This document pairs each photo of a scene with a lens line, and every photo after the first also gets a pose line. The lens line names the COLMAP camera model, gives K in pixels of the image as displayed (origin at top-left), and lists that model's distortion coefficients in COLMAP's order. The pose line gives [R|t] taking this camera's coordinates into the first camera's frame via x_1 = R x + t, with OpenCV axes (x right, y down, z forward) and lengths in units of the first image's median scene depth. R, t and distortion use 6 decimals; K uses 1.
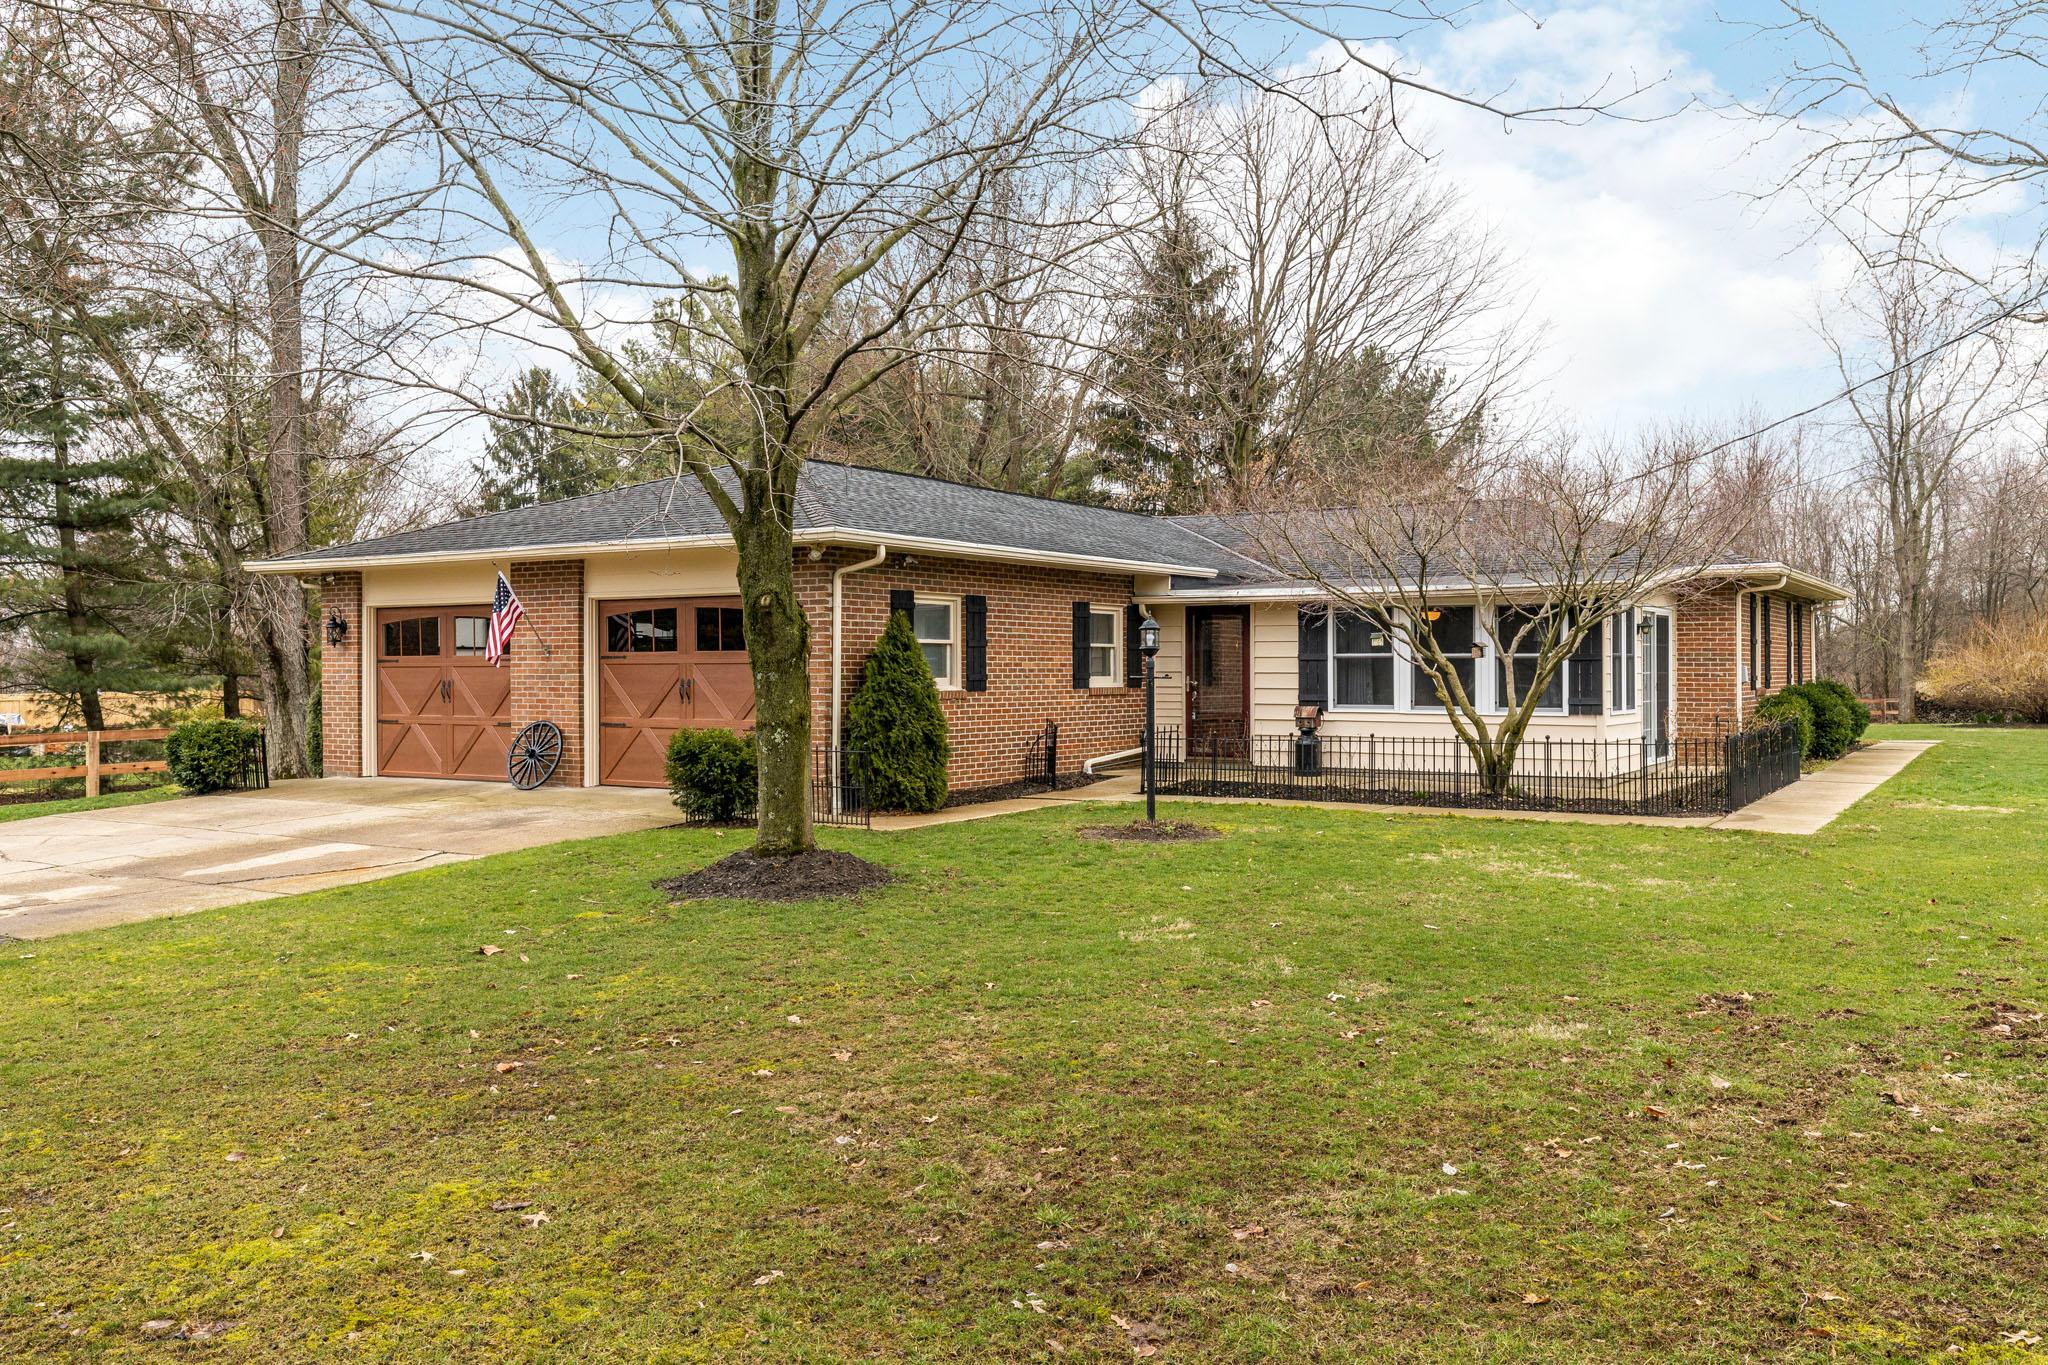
lens RADIAL K [[1673.5, 0, 1024.0], [0, 1673.5, 682.5], [0, 0, 1]] dist [0.000246, -0.000237]
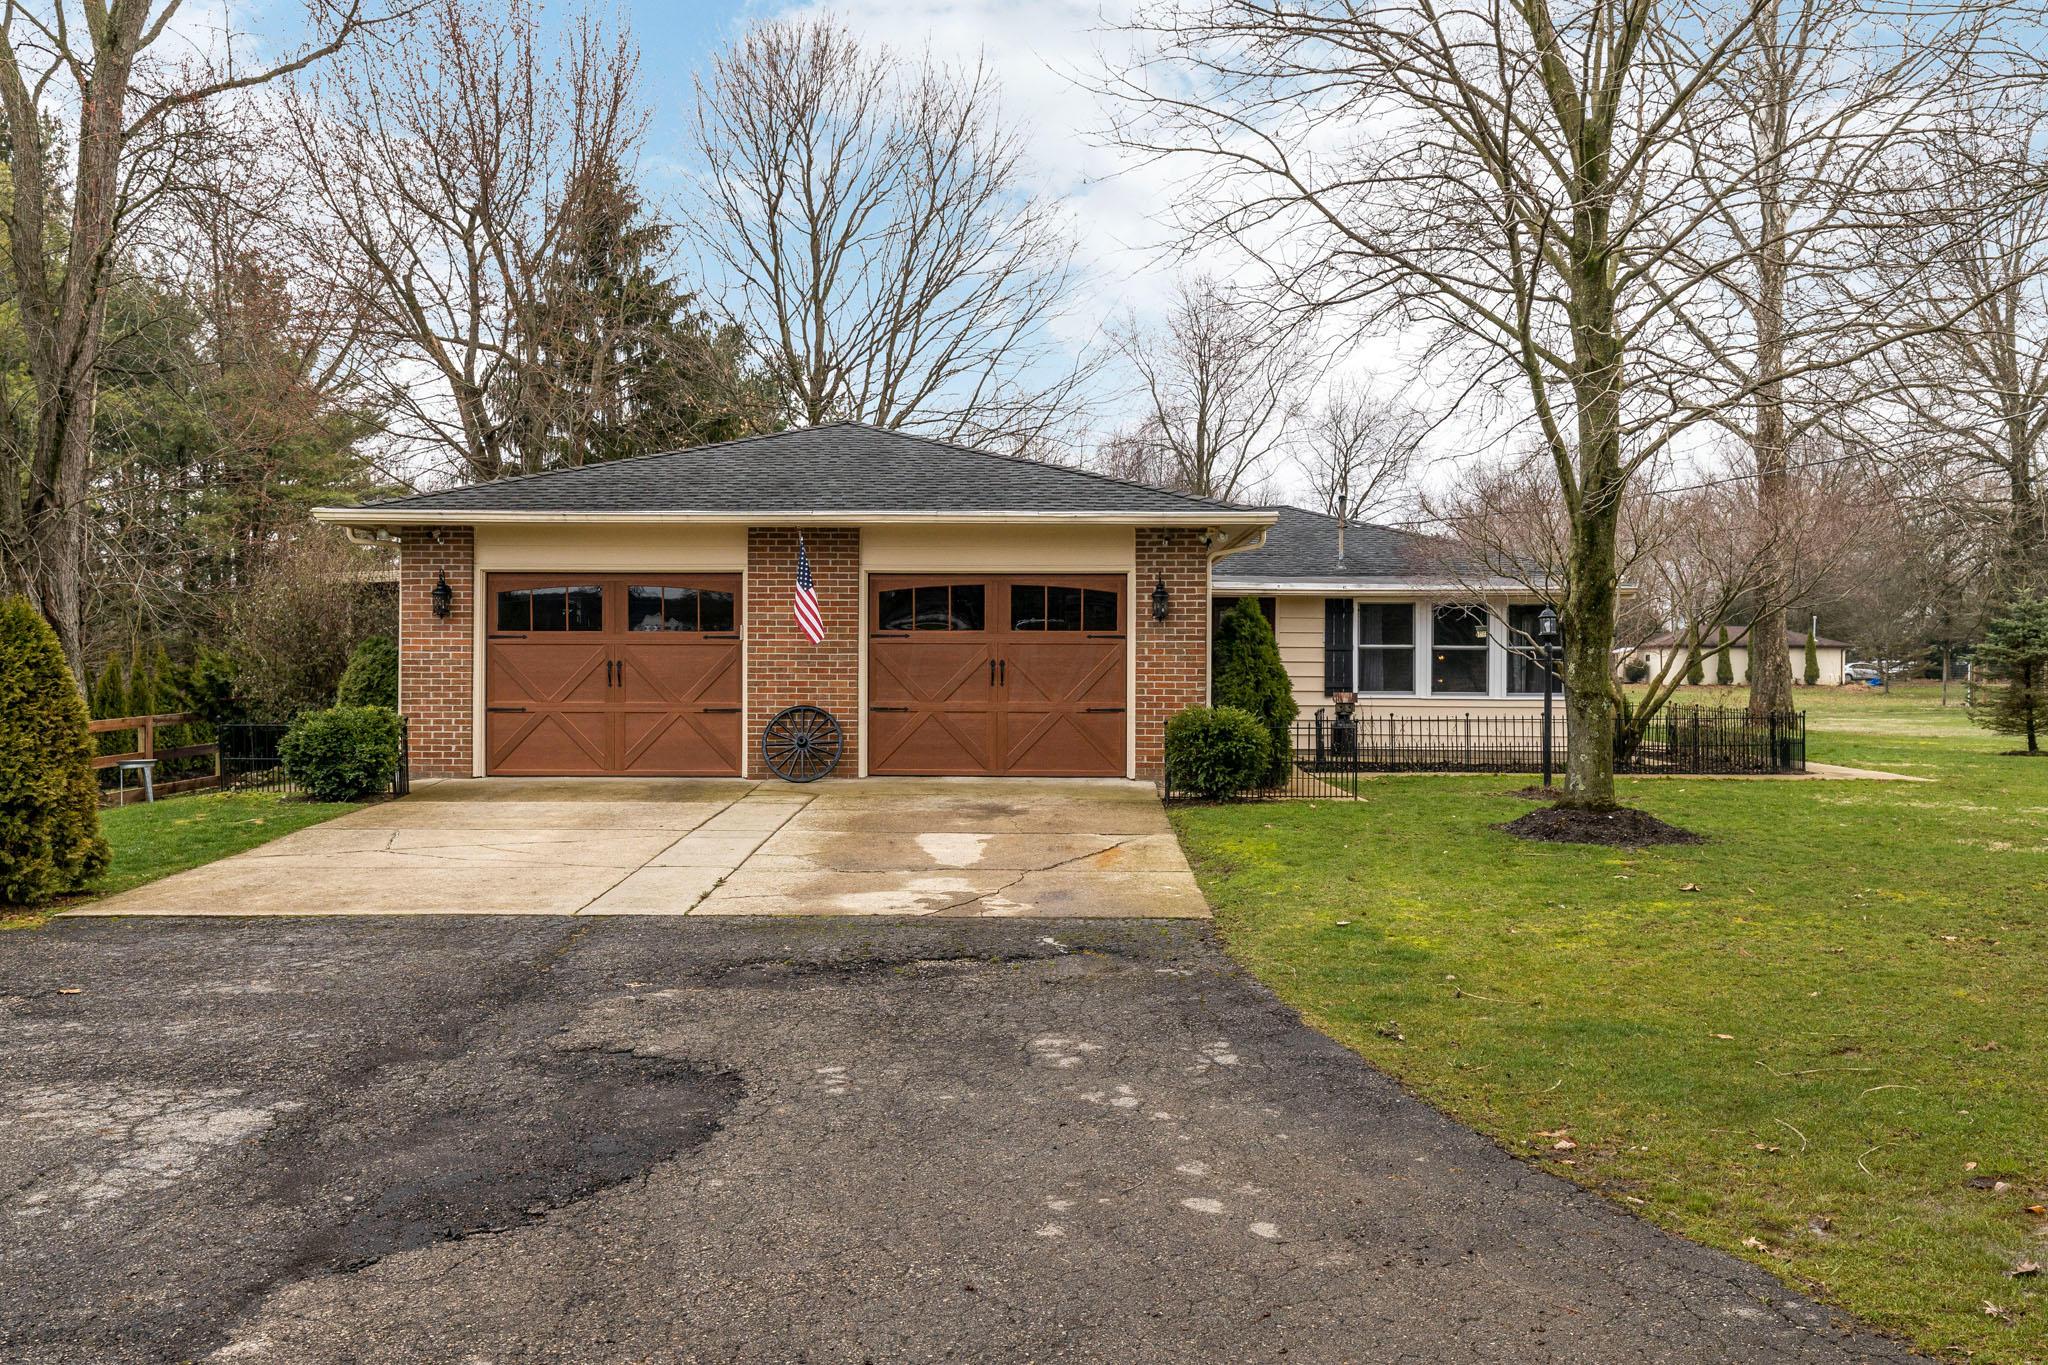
lens RADIAL K [[1882.1, 0, 1024.0], [0, 1882.1, 682.5], [0, 0, 1]] dist [-0.008027, -0.000842]
pose [[0.830342, 0.003490, 0.557243, -0.693169], [-0.000245, 0.999983, -0.005897, 0.015076], [-0.557254, 0.004760, 0.830328, 0.093733]]
